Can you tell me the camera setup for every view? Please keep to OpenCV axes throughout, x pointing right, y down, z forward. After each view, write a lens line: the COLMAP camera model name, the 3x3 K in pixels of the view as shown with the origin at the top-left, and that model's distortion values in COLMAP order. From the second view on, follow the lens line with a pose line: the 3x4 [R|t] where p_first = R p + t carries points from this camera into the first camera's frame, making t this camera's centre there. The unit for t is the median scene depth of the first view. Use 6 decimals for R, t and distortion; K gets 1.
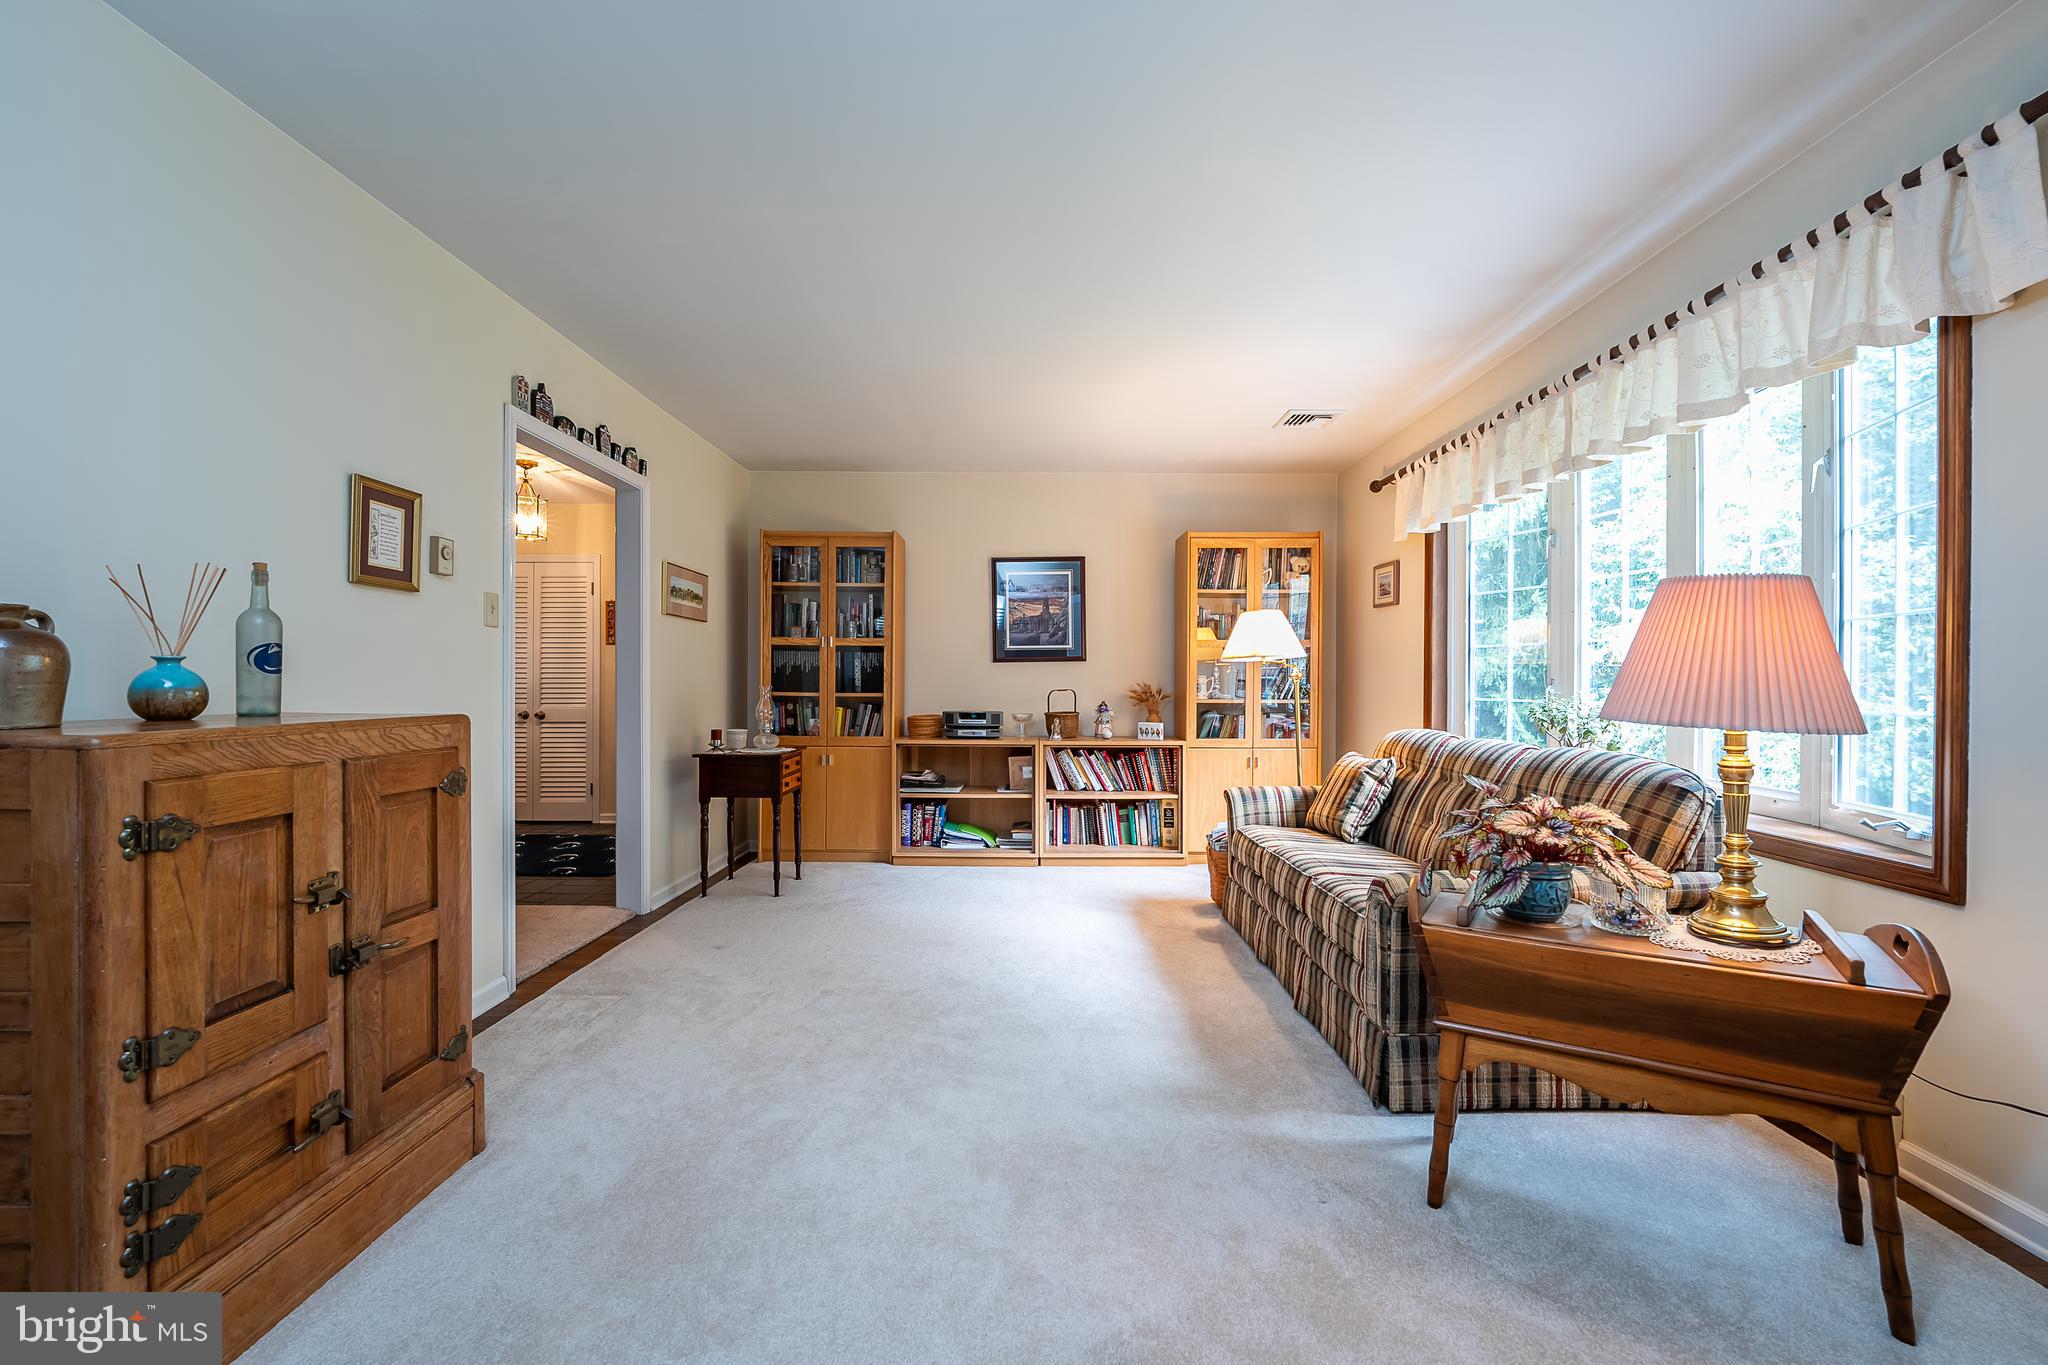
lens RADIAL K [[862.0, 0, 1019.2], [0, 862.0, 687.0], [0, 0, 1]] dist [-0.002985, -0.000439]
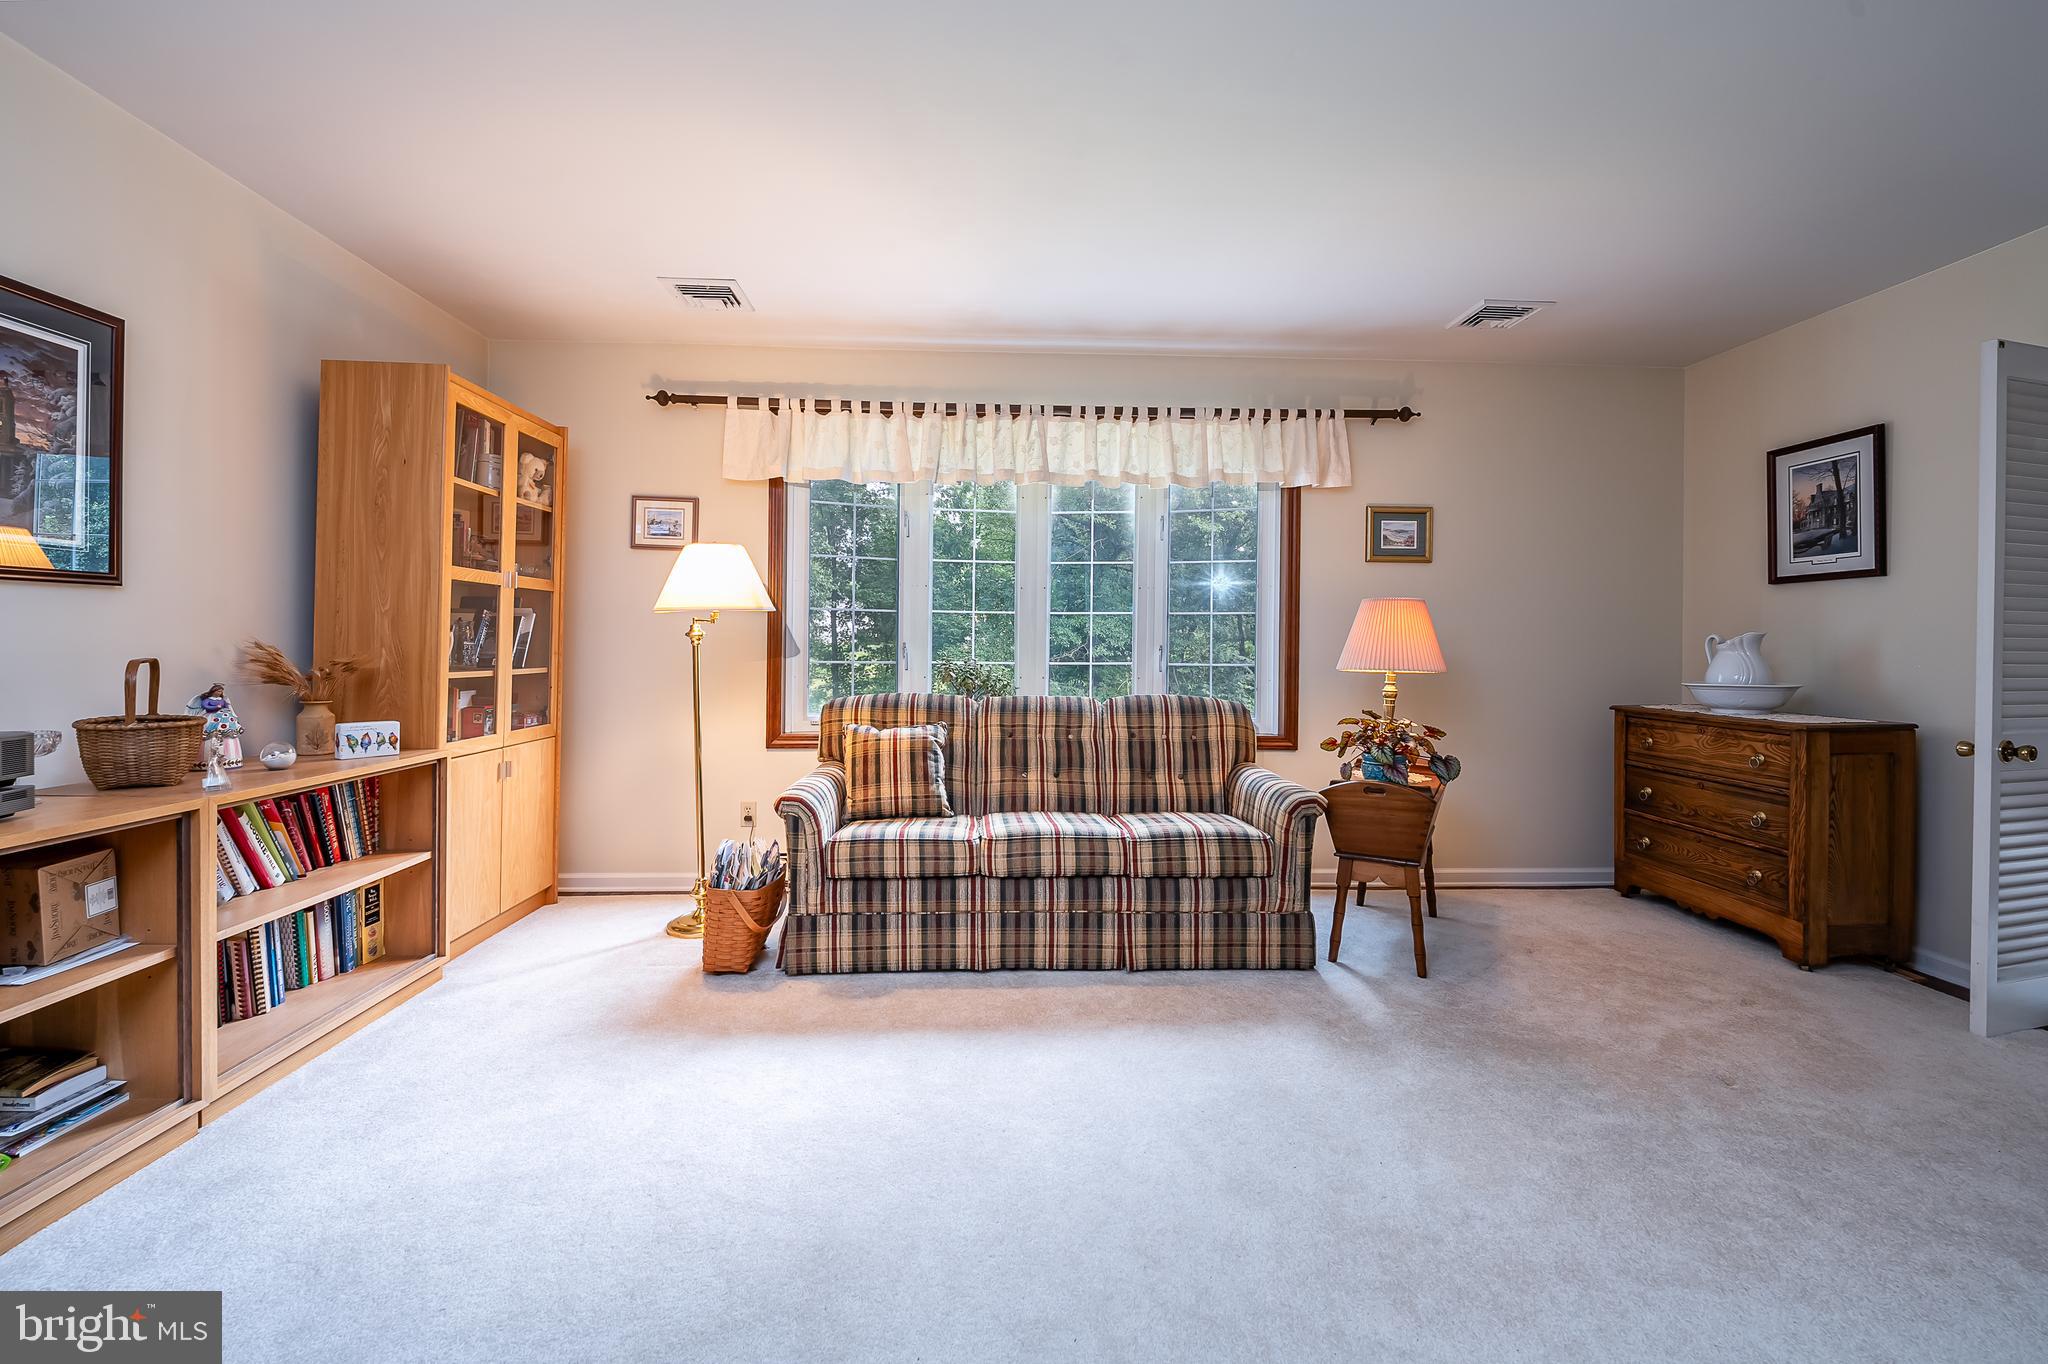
lens RADIAL K [[862.0, 0, 1017.0], [0, 862.0, 646.4], [0, 0, 1]] dist [-0.002985, -0.000439]
pose [[-0.074450, -0.004242, 0.997216, -0.373872], [-0.005603, 0.999977, 0.003835, -0.006761], [-0.997209, -0.005302, -0.074472, 0.670064]]
